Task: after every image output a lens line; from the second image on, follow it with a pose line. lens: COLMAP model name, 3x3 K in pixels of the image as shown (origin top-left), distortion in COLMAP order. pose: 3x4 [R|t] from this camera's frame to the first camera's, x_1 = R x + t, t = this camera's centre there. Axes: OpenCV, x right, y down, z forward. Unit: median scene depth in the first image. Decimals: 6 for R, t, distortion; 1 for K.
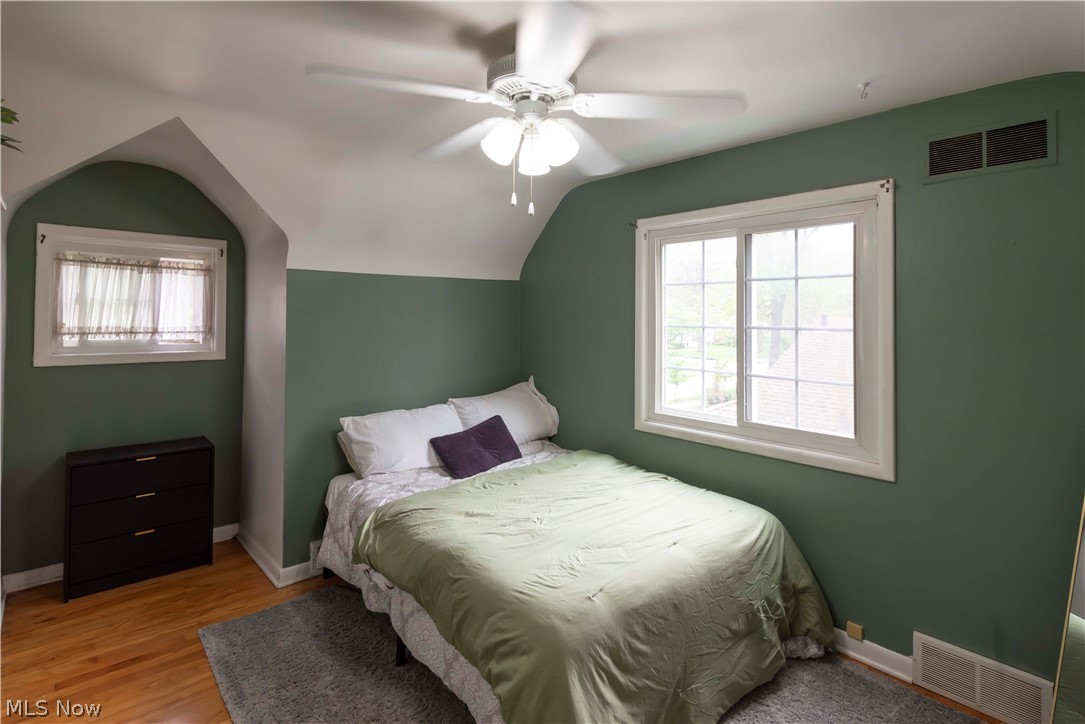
lens RADIAL K [[539.1, 0, 556.4], [0, 539.1, 309.6], [0, 0, 1]] dist [-0.000015, 0.000163]
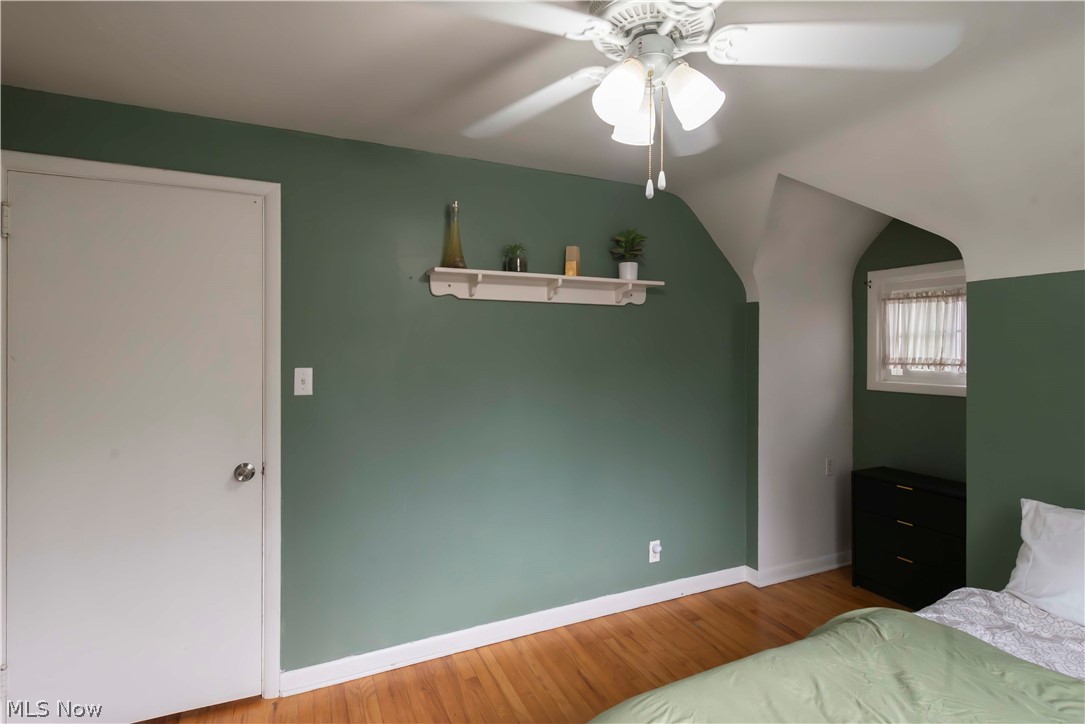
lens RADIAL K [[539.2, 0, 538.5], [0, 539.2, 364.1], [0, 0, 1]] dist [0.014356, -0.000377]
pose [[-0.320081, 0.017328, -0.947232, 0.421864], [0.013317, 0.999816, 0.013790, 0.019805], [0.947296, -0.008200, -0.320253, 0.659126]]
